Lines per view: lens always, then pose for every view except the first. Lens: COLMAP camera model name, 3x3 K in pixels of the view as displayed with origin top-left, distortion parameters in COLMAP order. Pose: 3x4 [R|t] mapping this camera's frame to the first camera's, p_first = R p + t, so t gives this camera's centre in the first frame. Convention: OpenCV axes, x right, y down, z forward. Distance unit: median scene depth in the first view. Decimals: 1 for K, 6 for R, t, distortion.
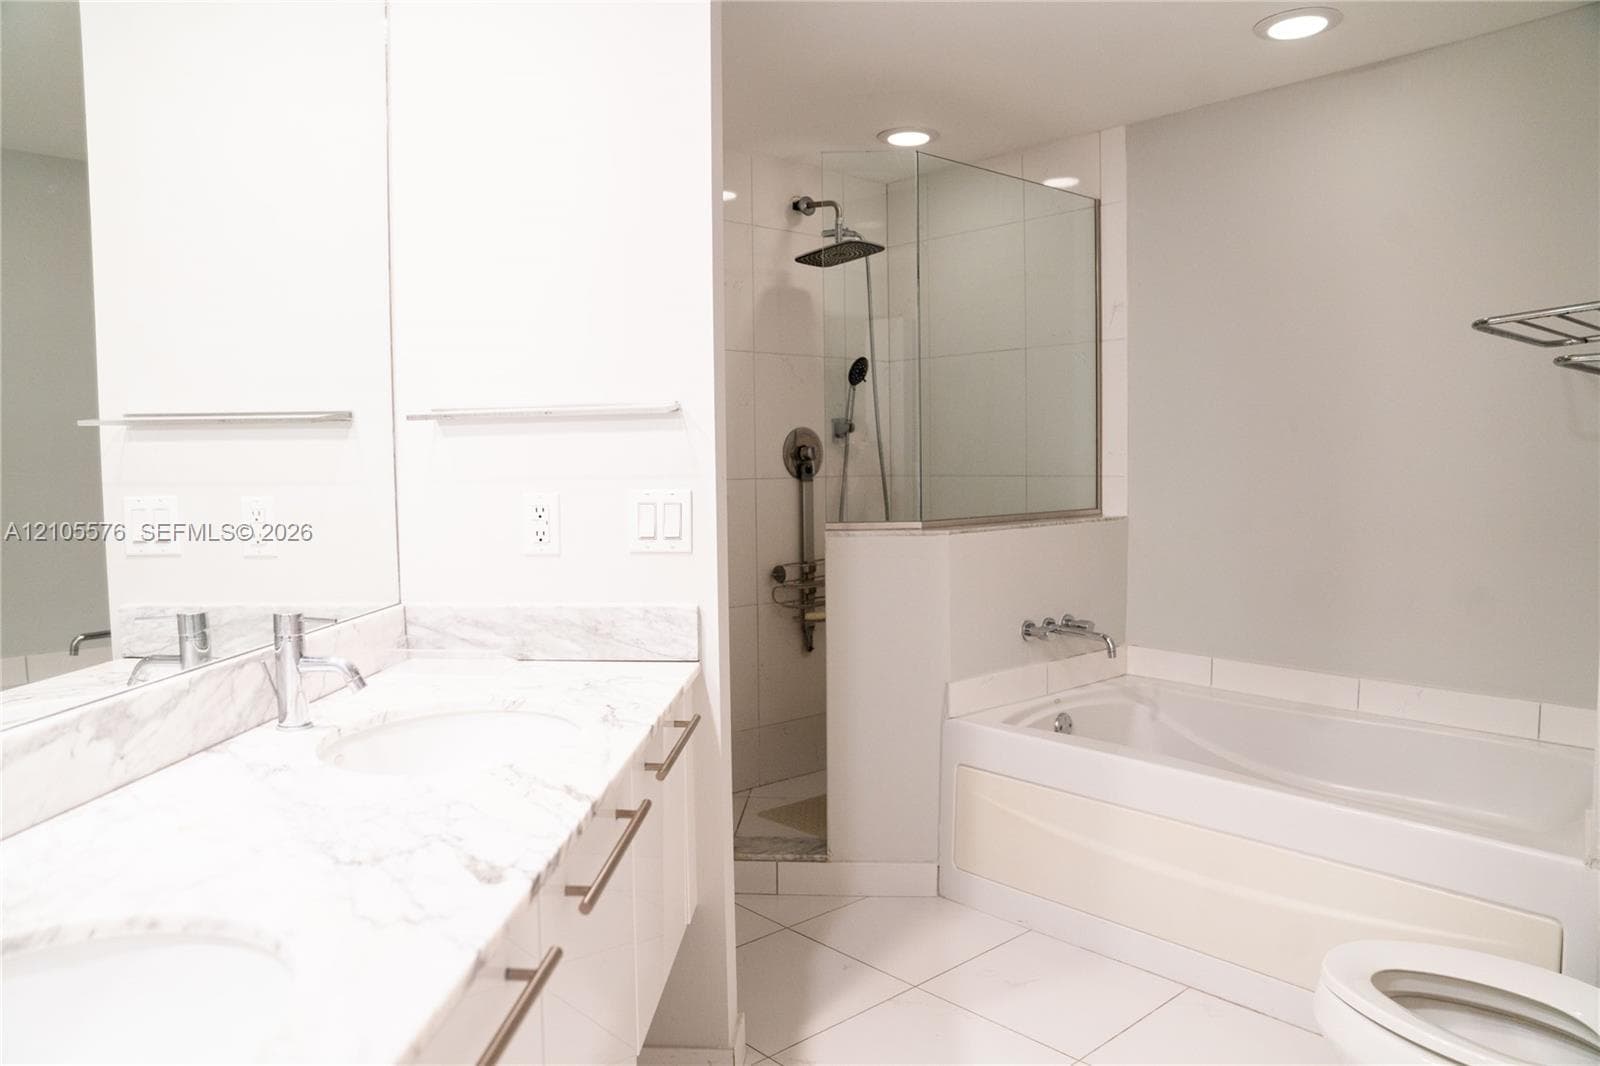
lens RADIAL K [[1112.1, 0, 780.6], [0, 1112.1, 535.5], [0, 0, 1]] dist [-0.121110, 0.085968]
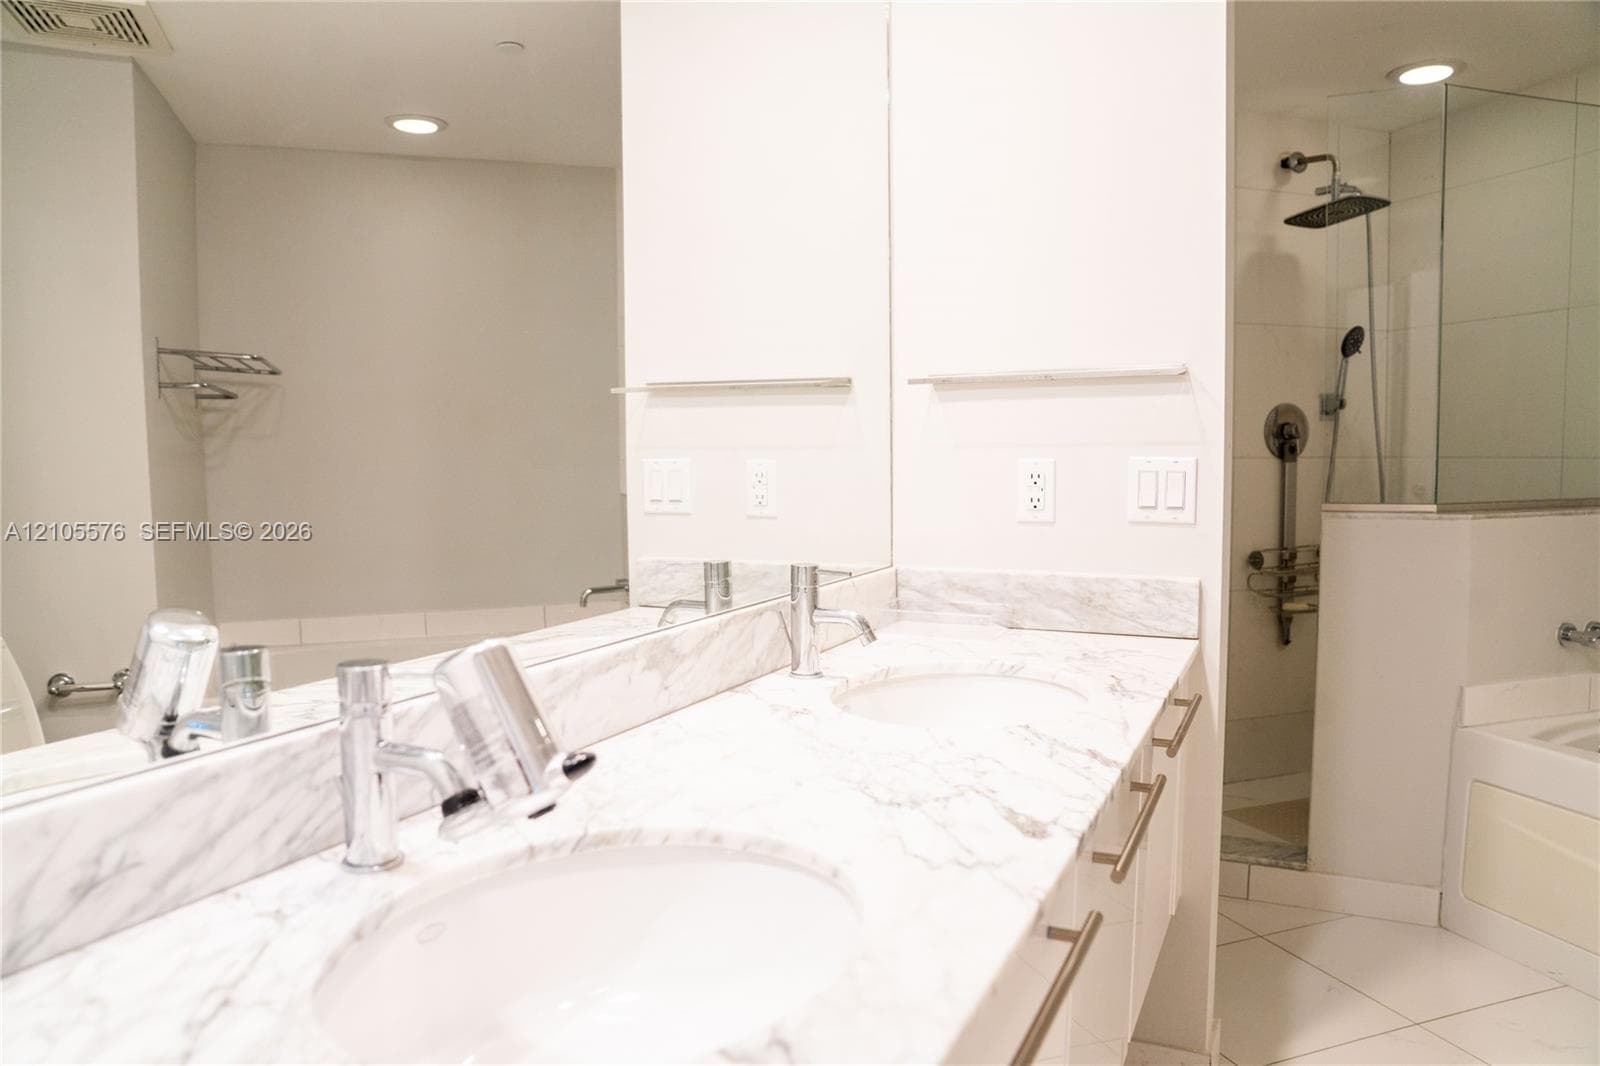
lens RADIAL K [[1112.1, 0, 792.6], [0, 1112.1, 539.5], [0, 0, 1]] dist [-0.121110, 0.085968]
pose [[0.930115, 0.033695, -0.365720, -0.056989], [-0.028193, 0.999395, 0.020376, 0.019057], [0.366185, -0.008641, 0.930502, 0.006439]]
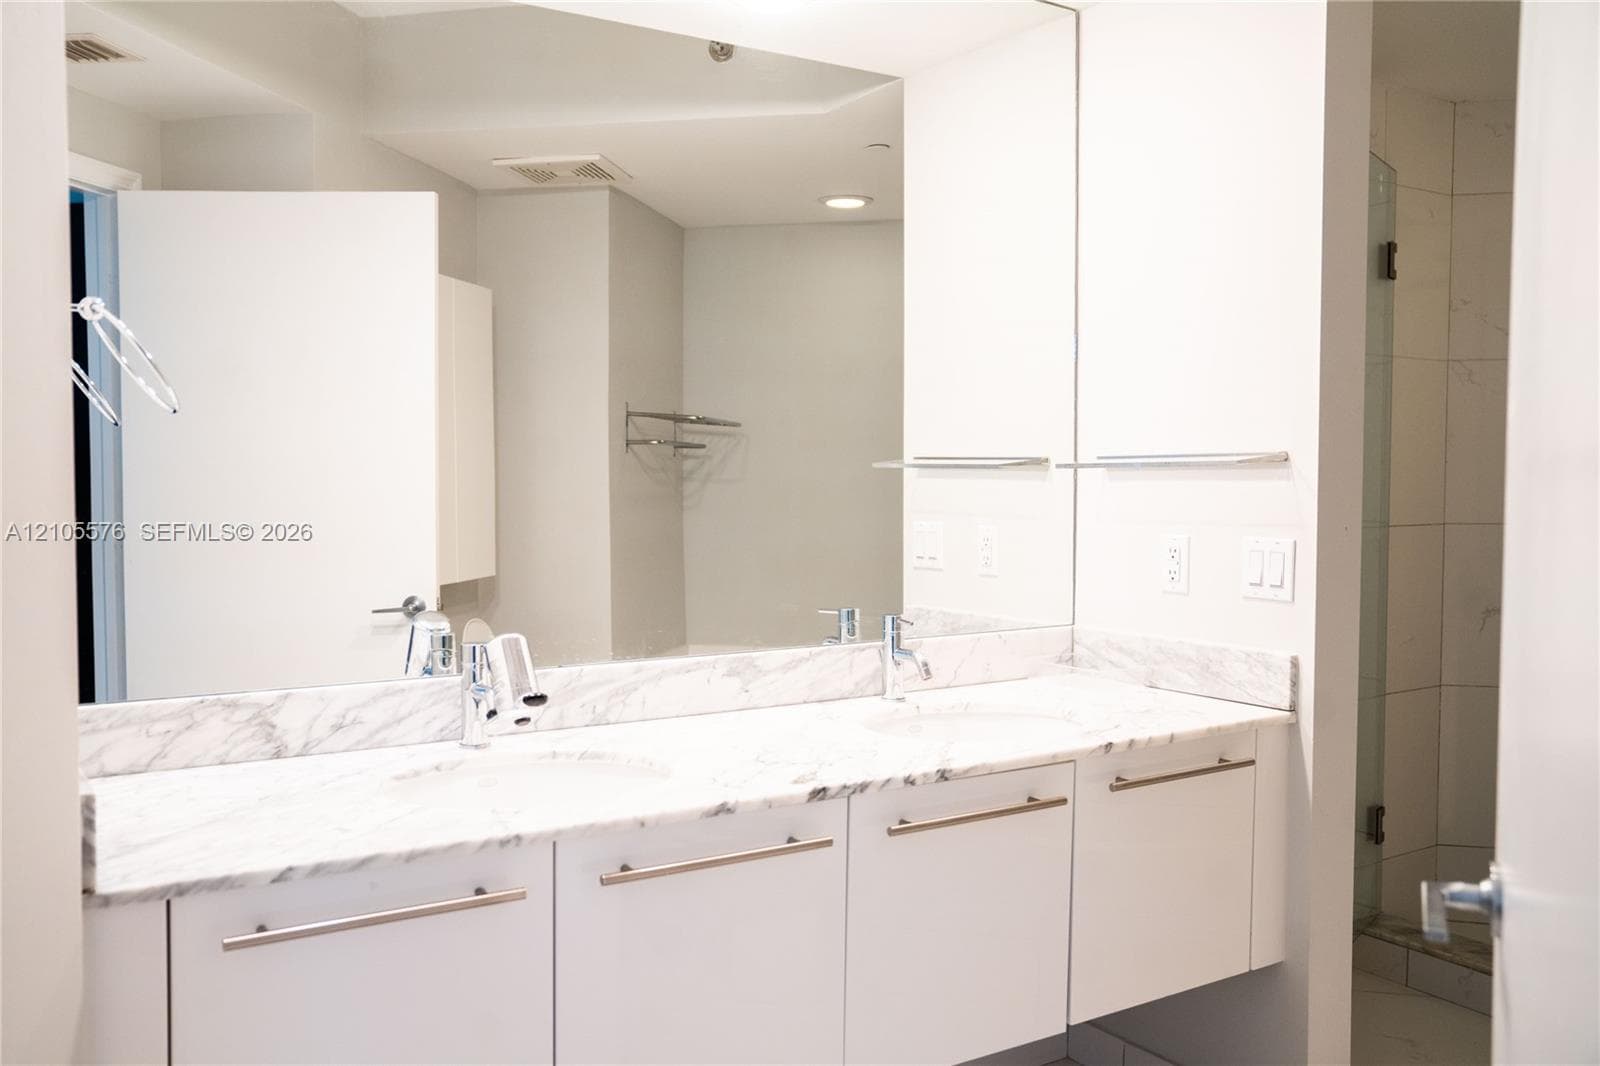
lens RADIAL K [[1412.6, 0, 798.5], [0, 1412.6, 534.6], [0, 0, 1]] dist [-0.032028, 0.009575]
pose [[0.596575, 0.048909, -0.801065, 0.667040], [-0.062466, 0.997943, 0.014410, -0.035794], [0.800122, 0.041443, 0.598403, -0.118631]]
